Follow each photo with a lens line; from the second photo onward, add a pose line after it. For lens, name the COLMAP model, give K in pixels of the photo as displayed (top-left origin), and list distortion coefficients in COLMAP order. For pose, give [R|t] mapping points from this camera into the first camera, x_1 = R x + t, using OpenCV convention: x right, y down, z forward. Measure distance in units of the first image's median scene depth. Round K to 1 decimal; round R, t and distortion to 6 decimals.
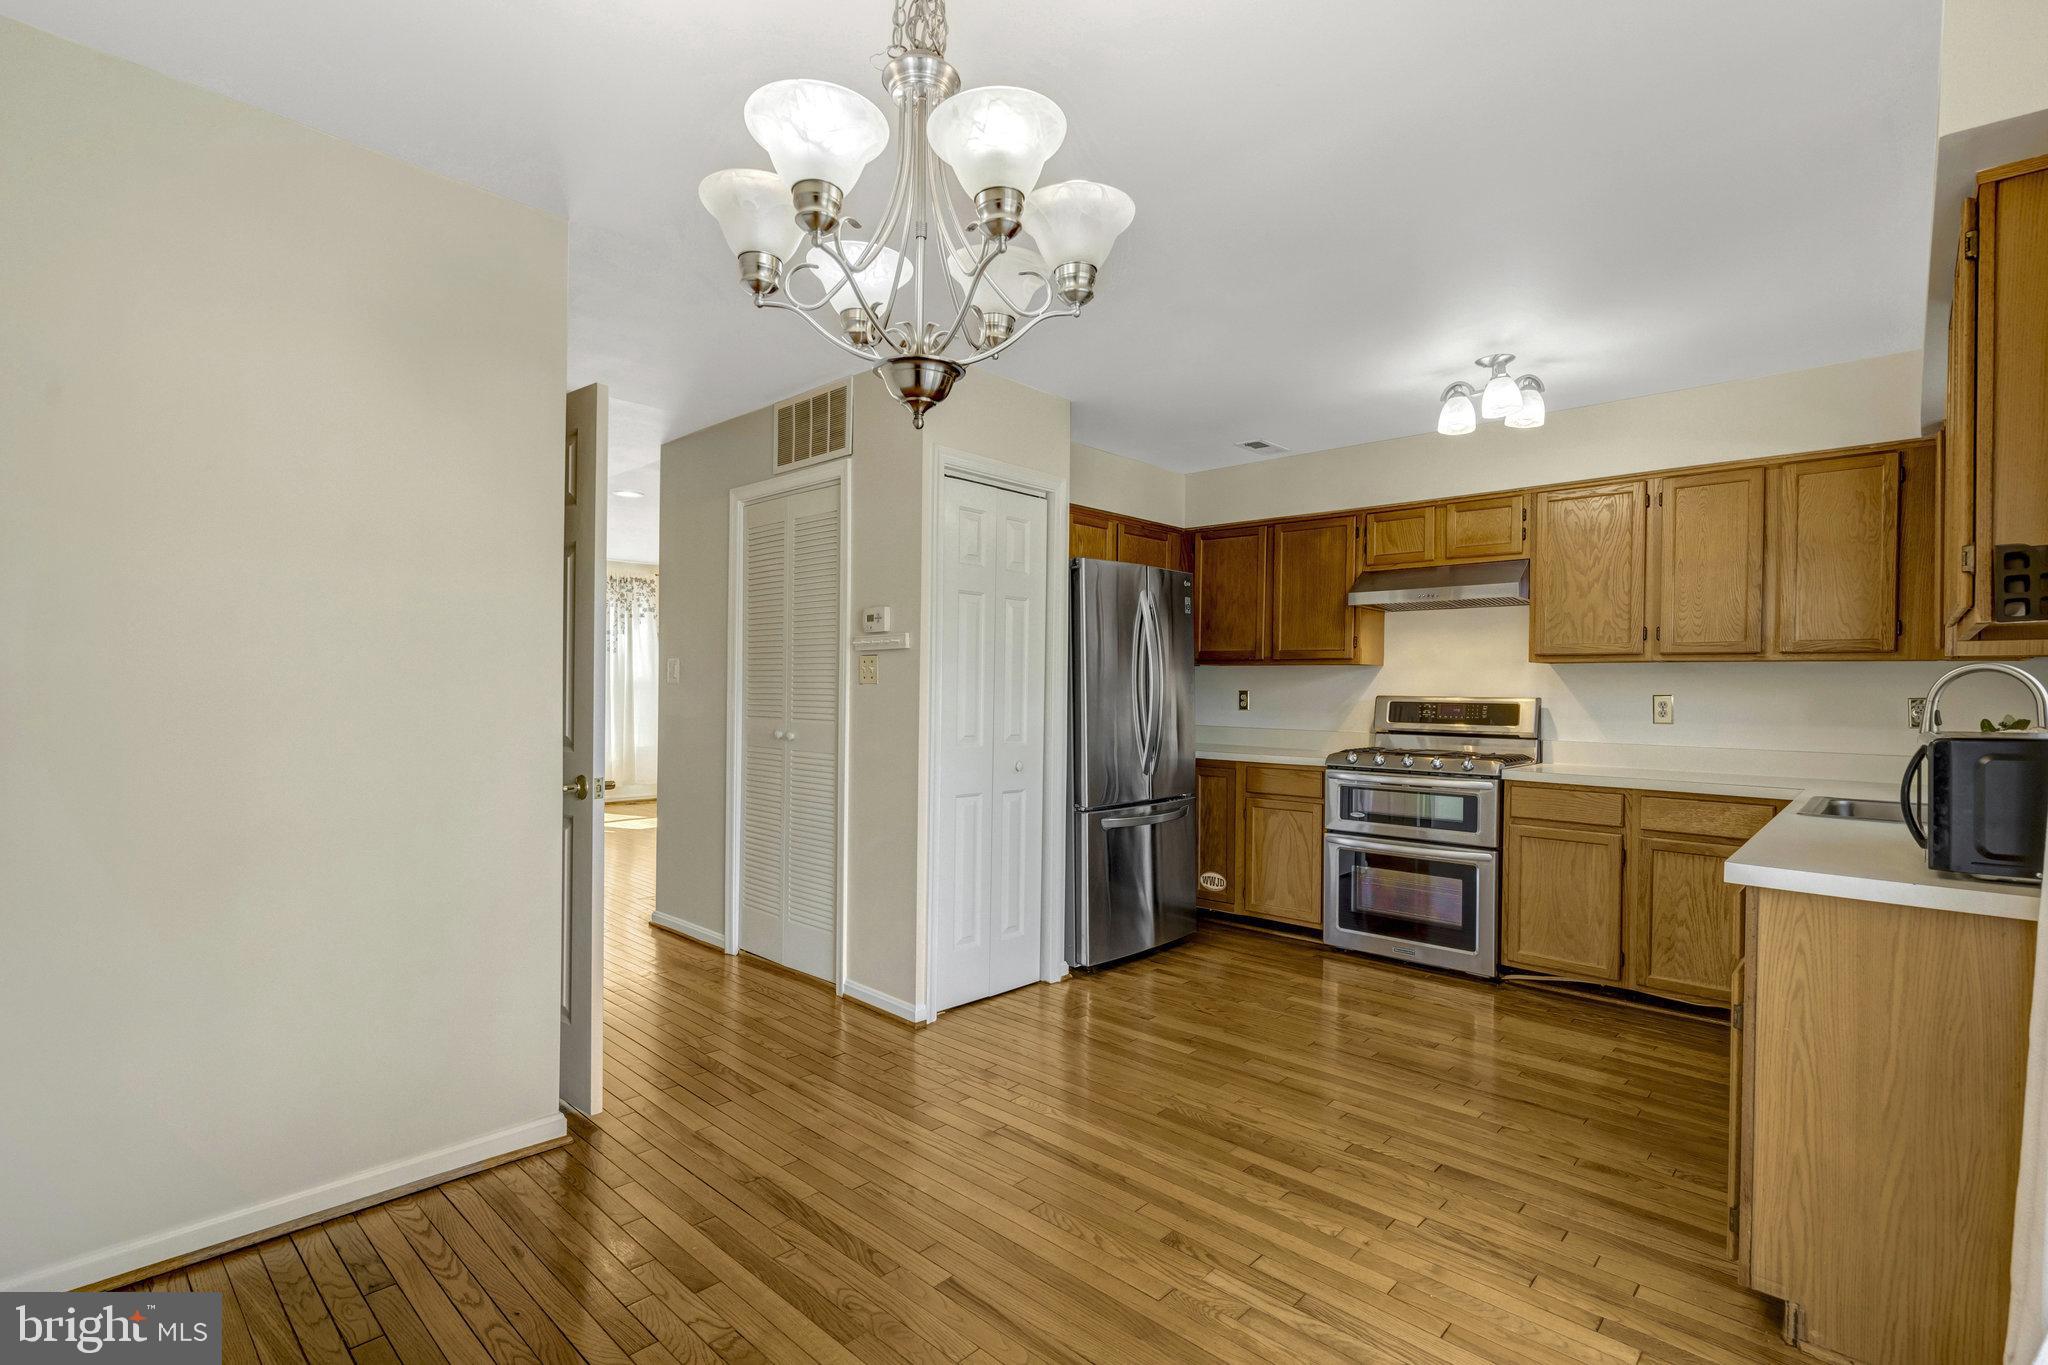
lens RADIAL K [[951.1, 0, 1021.6], [0, 951.1, 695.4], [0, 0, 1]] dist [-0.001140, 0.000151]
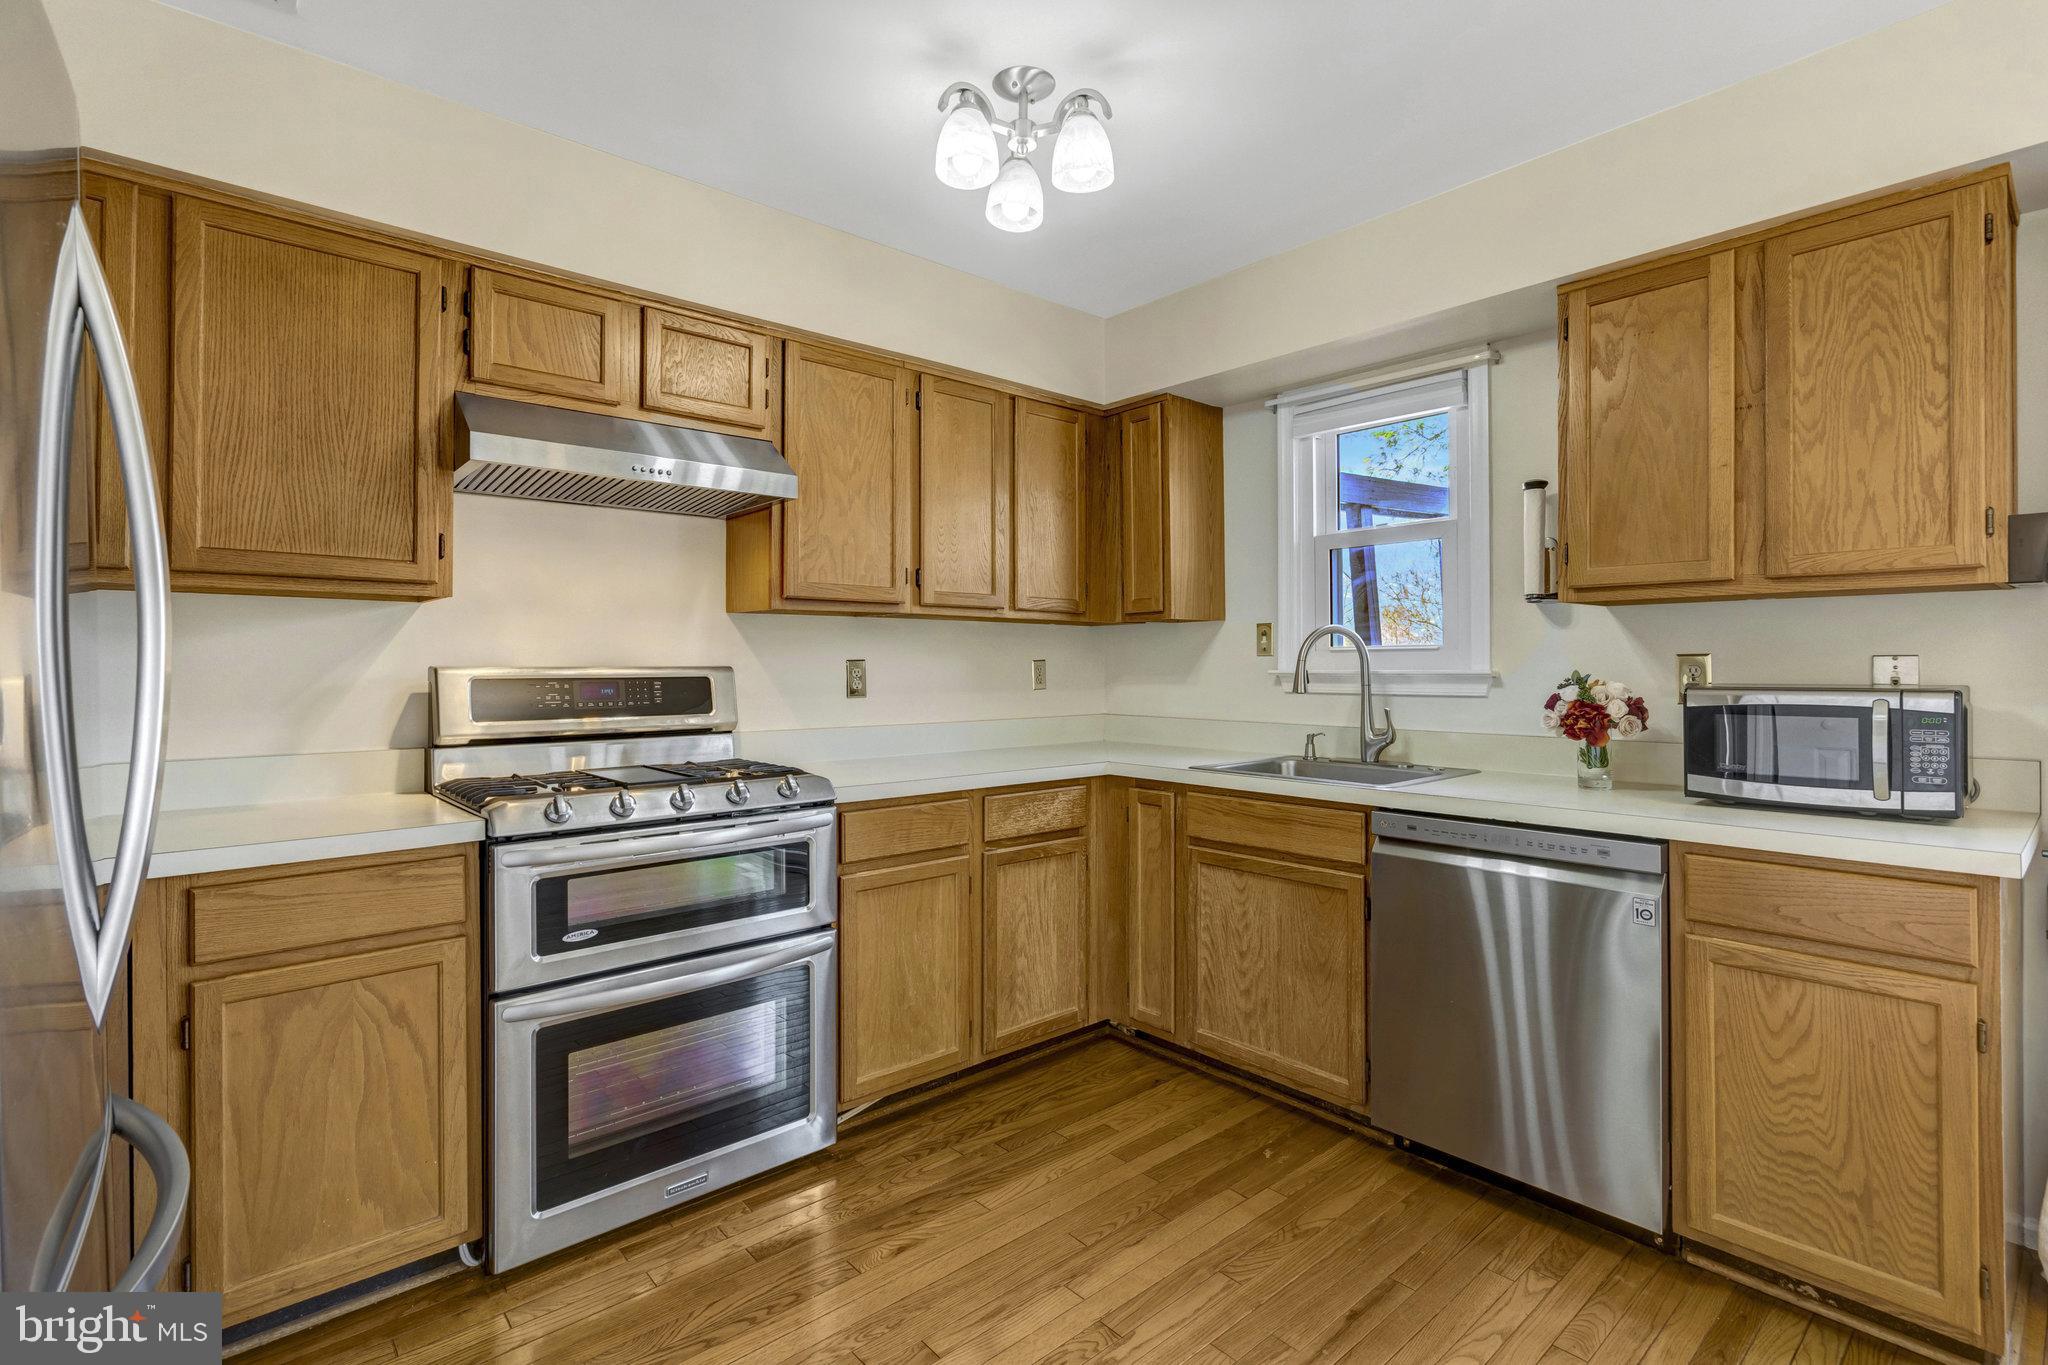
lens RADIAL K [[959.4, 0, 1018.9], [0, 959.4, 658.6], [0, 0, 1]] dist [-0.002025, 0.000466]
pose [[0.101165, -0.006184, 0.994850, -0.077504], [0.011788, 0.999918, 0.005016, -0.003848], [-0.994800, 0.011220, 0.101230, 0.824689]]
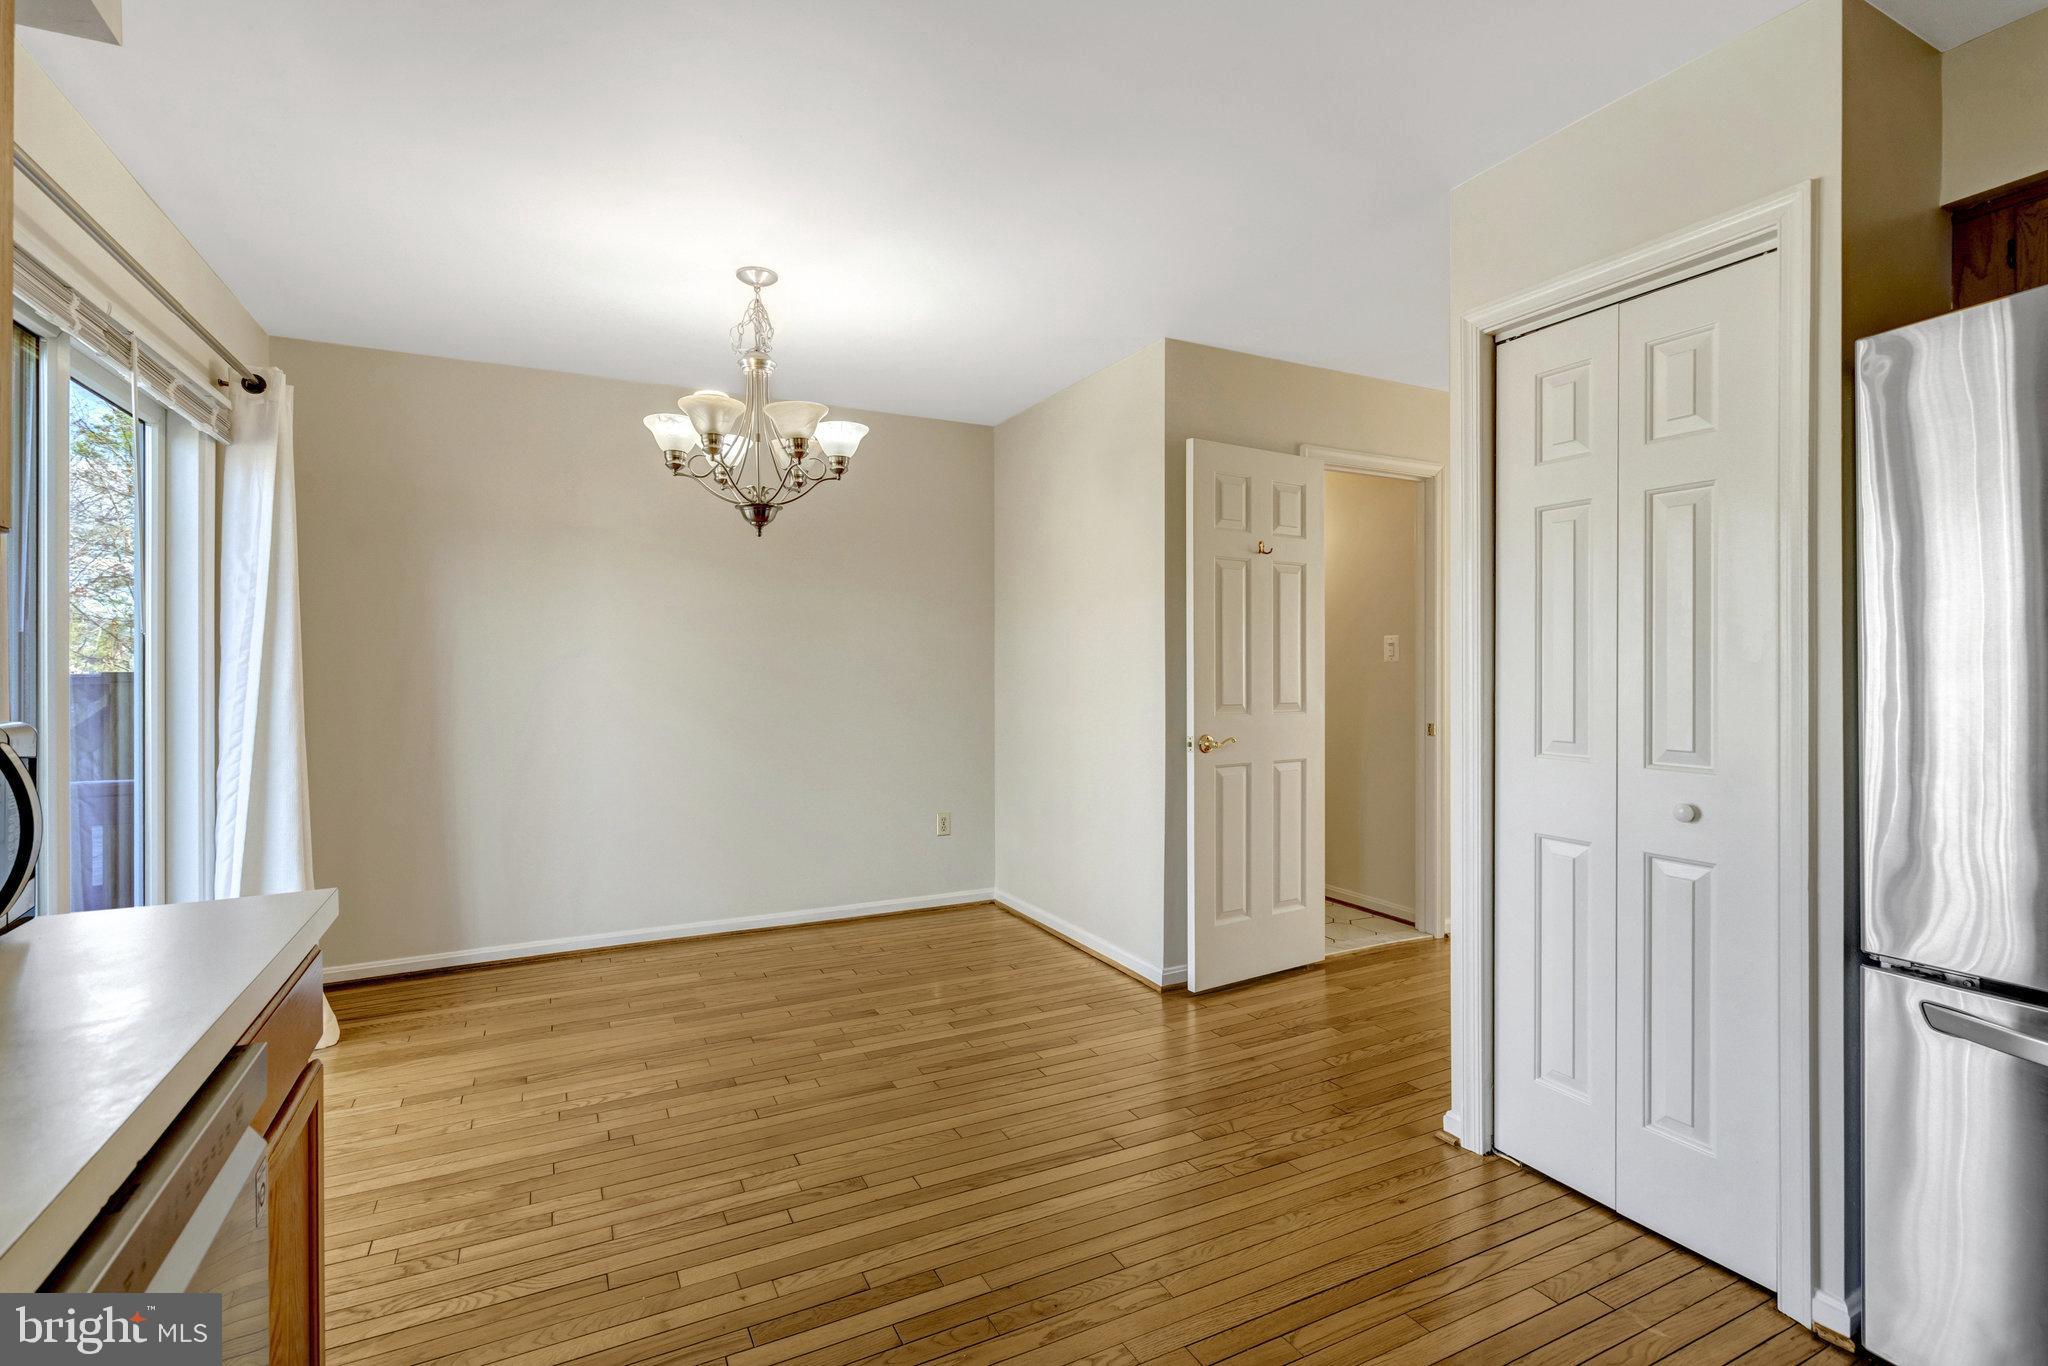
lens RADIAL K [[944.1, 0, 1012.8], [0, 944.1, 668.0], [0, 0, 1]] dist [-0.004785, 0.000836]
pose [[-0.350617, -0.008060, -0.936484, 0.581915], [-0.004175, 0.999966, -0.007043, 0.001984], [0.936510, 0.001441, -0.350639, 0.818691]]
